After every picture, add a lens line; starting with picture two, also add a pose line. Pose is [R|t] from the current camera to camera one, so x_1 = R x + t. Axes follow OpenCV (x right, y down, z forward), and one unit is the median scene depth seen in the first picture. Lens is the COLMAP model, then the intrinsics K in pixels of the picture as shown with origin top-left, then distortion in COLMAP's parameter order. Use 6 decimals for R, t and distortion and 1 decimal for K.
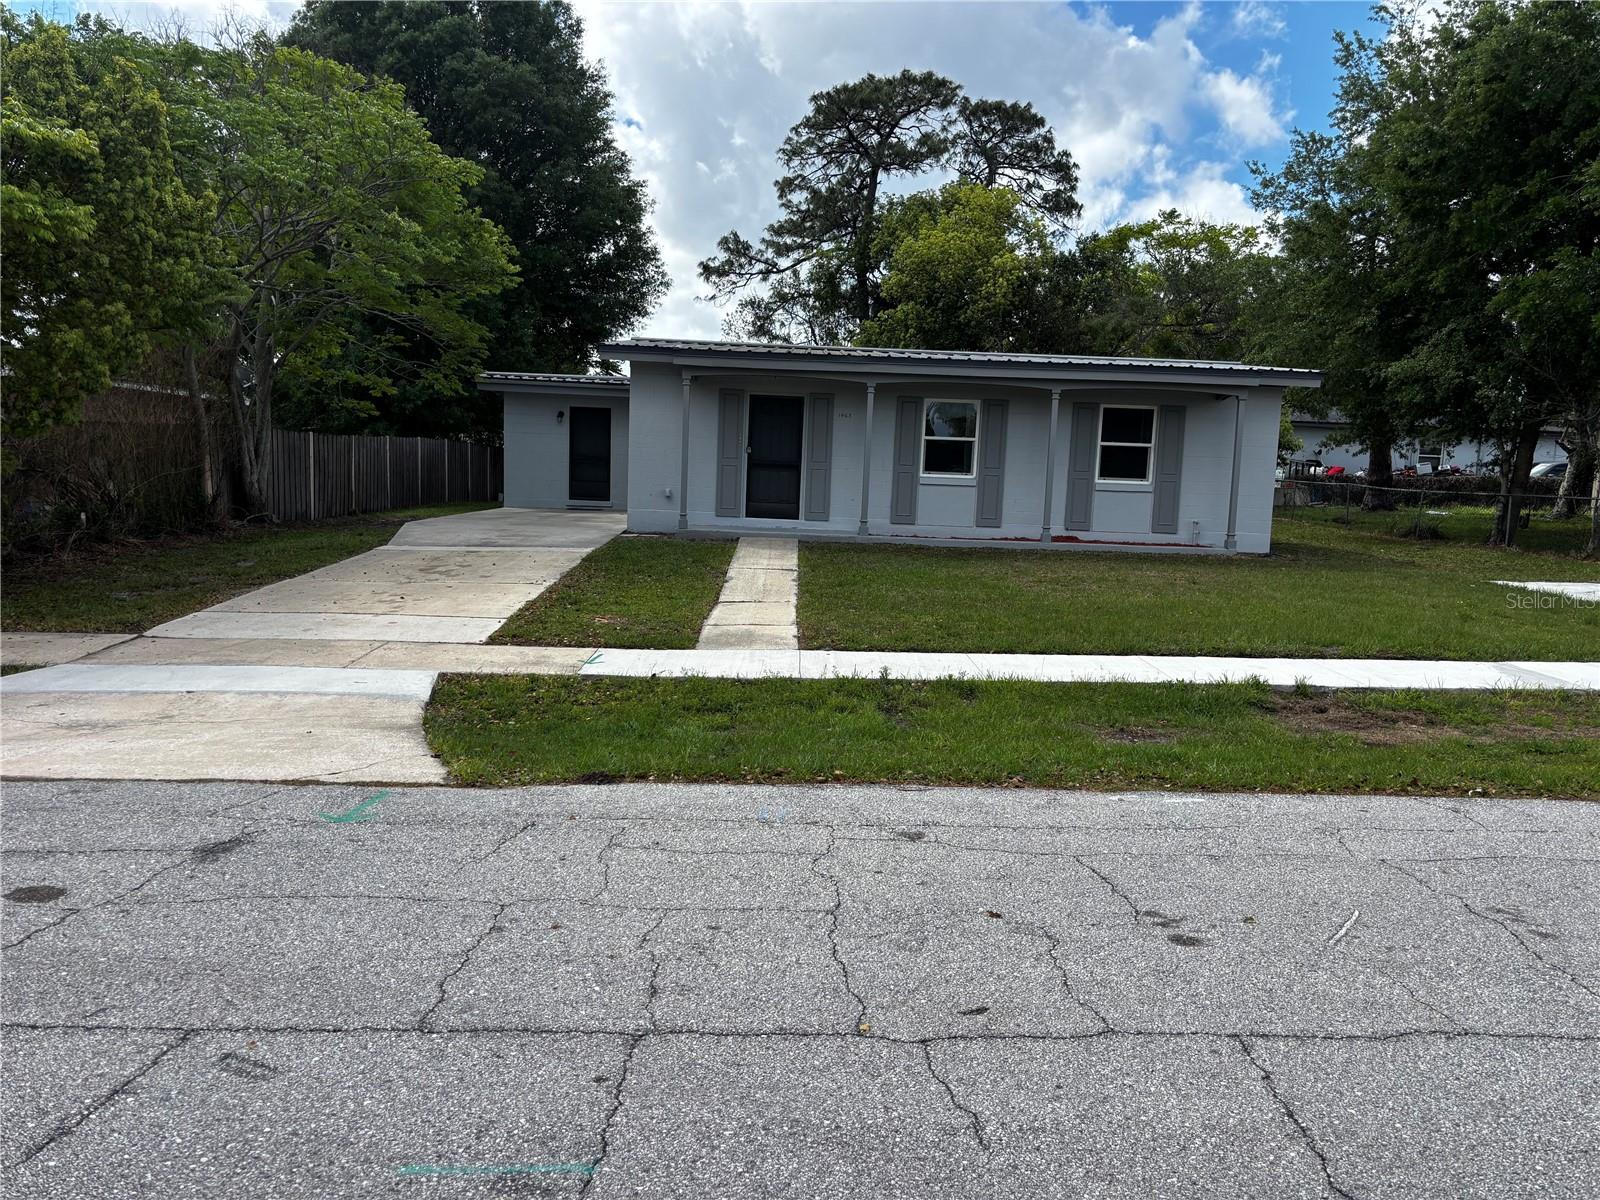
lens RADIAL K [[1240.5, 0, 799.2], [0, 1240.5, 600.6], [0, 0, 1]] dist [0.031360, -0.002327]
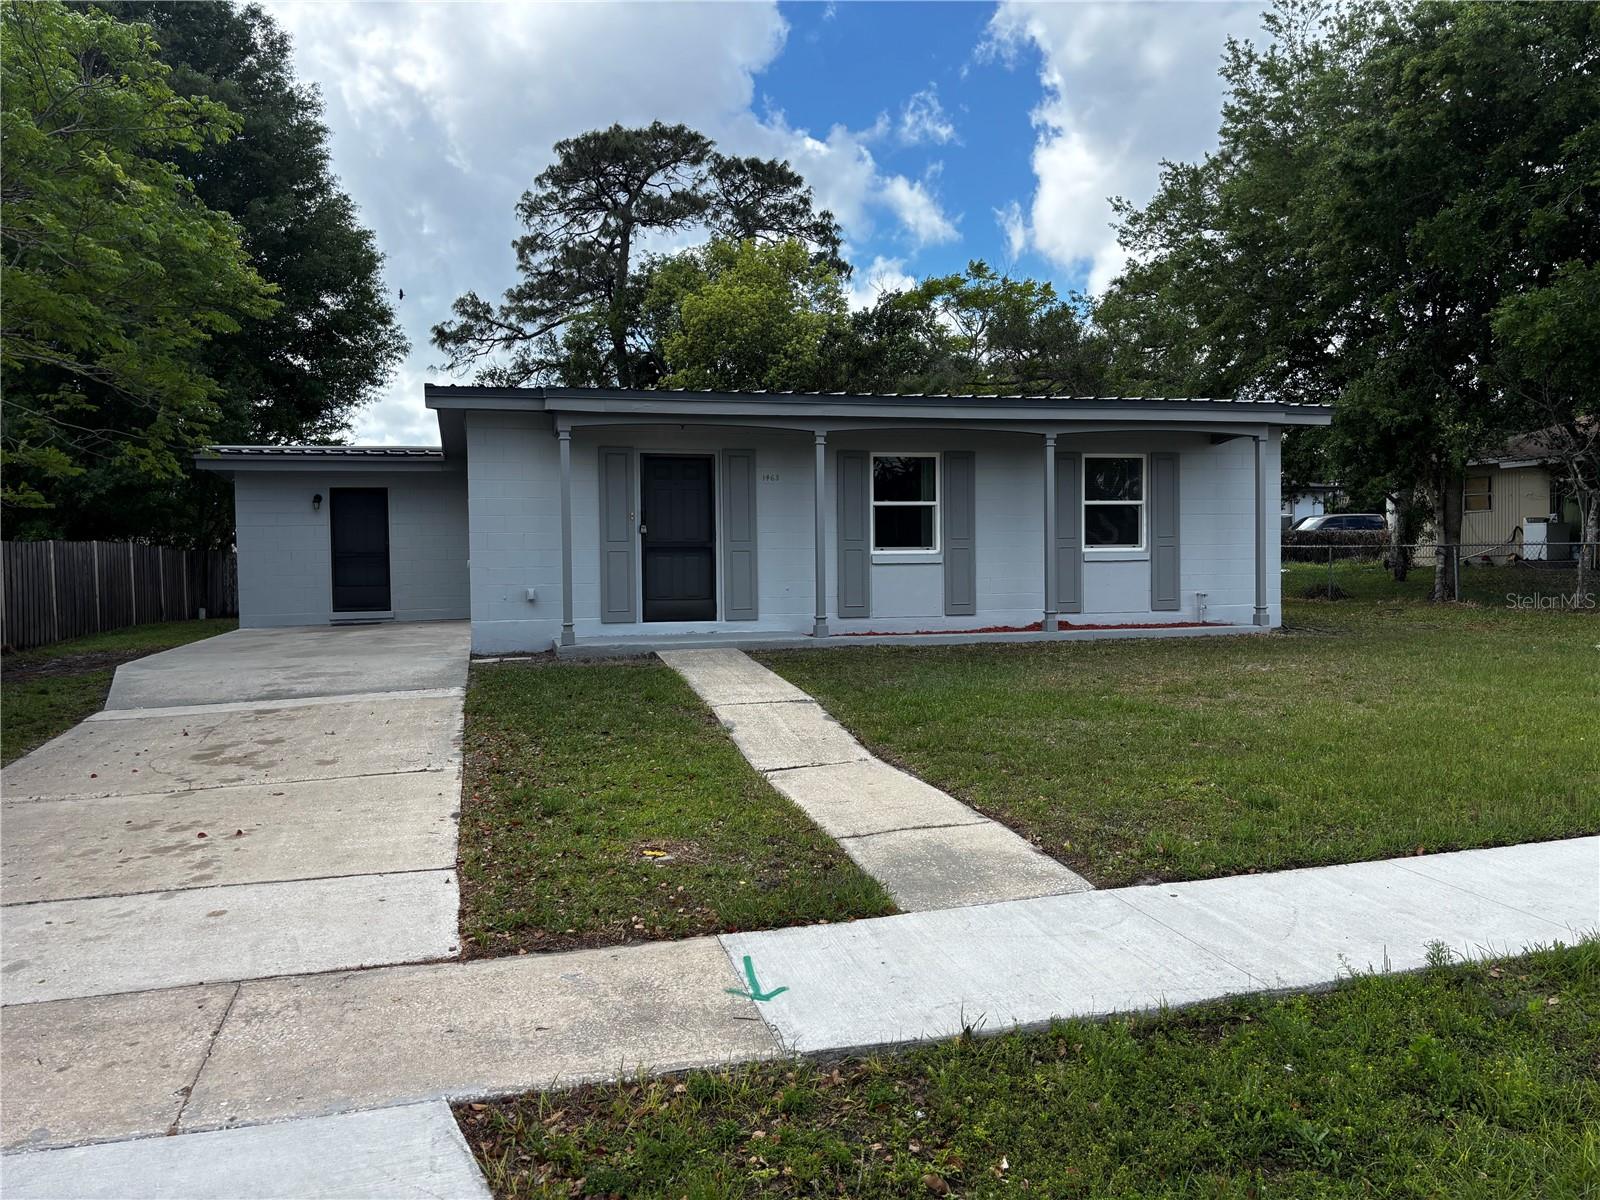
lens RADIAL K [[1240.5, 0, 799.2], [0, 1240.5, 600.6], [0, 0, 1]] dist [0.031360, -0.002327]
pose [[0.971185, -0.057912, 0.231184, -0.047260], [0.072879, 0.995726, -0.056730, -0.012903], [-0.226911, 0.071943, 0.971255, 0.110992]]
